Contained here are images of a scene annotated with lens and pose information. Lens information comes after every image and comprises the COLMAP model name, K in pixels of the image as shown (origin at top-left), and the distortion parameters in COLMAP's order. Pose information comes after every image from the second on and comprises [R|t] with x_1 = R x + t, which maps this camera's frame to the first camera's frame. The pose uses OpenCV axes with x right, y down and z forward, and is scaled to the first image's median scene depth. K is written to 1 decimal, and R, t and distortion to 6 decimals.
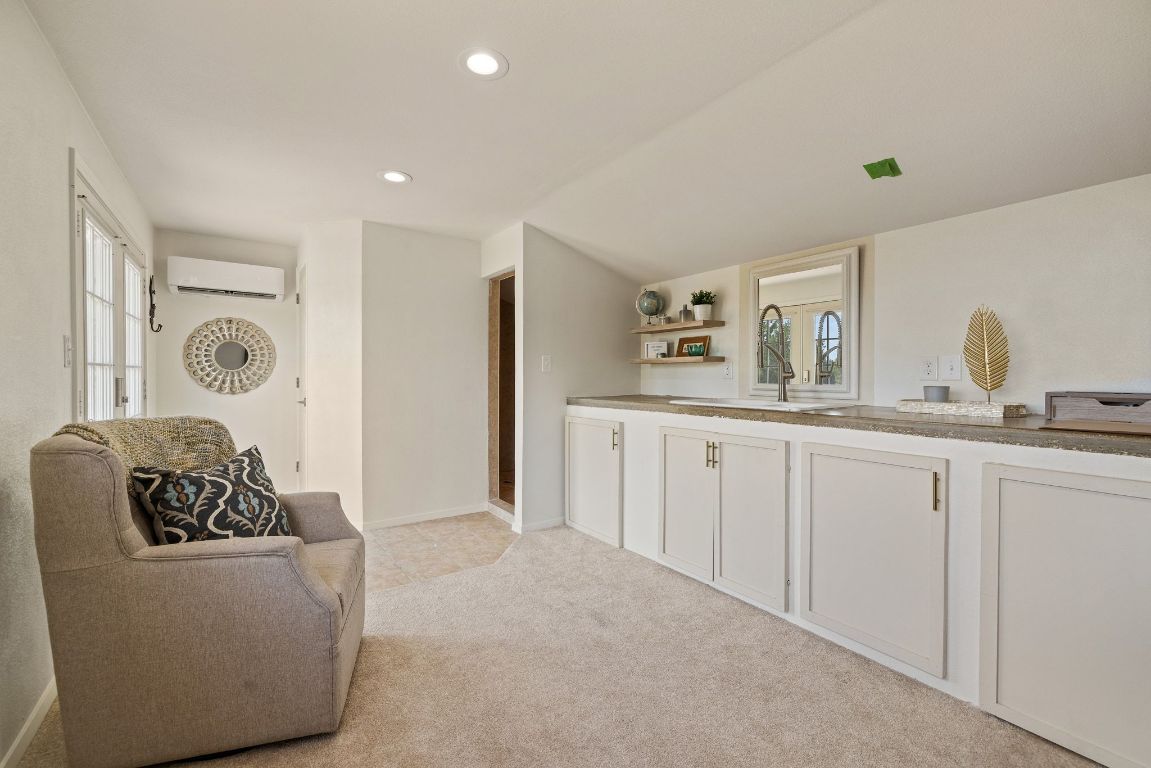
lens RADIAL K [[478.7, 0, 572.2], [0, 478.7, 376.0], [0, 0, 1]] dist [-0.000268, -0.000113]
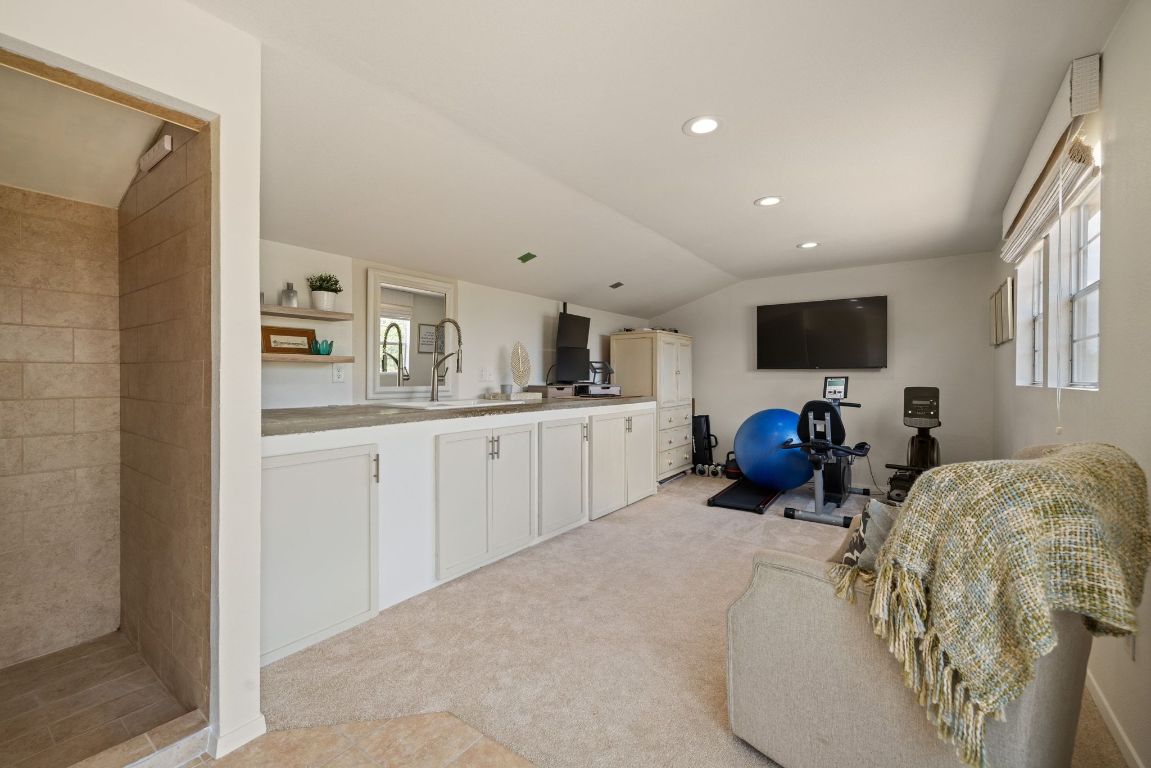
lens RADIAL K [[478.7, 0, 572.2], [0, 478.7, 376.0], [0, 0, 1]] dist [-0.000268, -0.000113]
pose [[-0.328428, 0.008145, 0.944494, -0.897090], [-0.004042, 0.999942, -0.010029, 0.001769], [-0.944521, -0.007112, -0.328375, 1.234991]]
